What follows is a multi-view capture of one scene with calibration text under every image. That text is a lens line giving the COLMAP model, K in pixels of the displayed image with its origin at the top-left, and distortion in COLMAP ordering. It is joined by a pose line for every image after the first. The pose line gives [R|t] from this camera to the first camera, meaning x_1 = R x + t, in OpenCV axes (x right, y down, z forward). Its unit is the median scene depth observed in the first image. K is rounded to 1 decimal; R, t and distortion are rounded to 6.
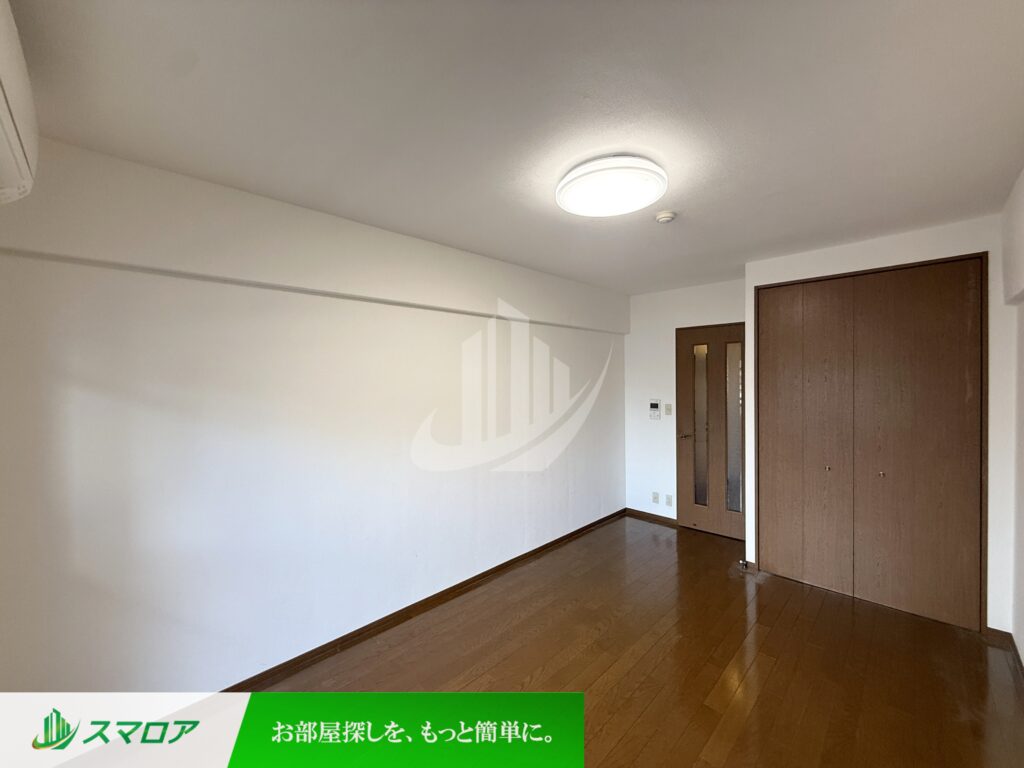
lens RADIAL K [[408.1, 0, 519.0], [0, 408.1, 383.7], [0, 0, 1]] dist [-0.000541, 0.000010]
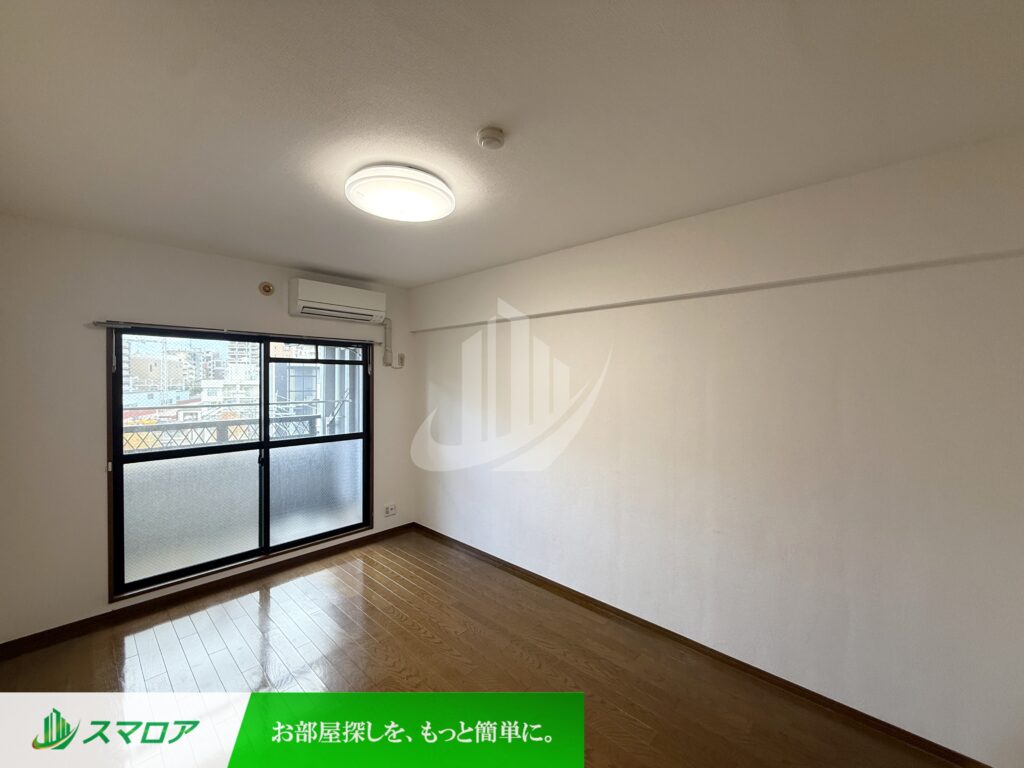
lens RADIAL K [[408.1, 0, 519.0], [0, 408.1, 383.7], [0, 0, 1]] dist [-0.000541, 0.000010]
pose [[0.035078, 0.020281, -0.999179, 0.937351], [-0.019495, 0.999618, 0.019606, -0.021871], [0.999194, 0.018791, 0.035460, 0.952797]]
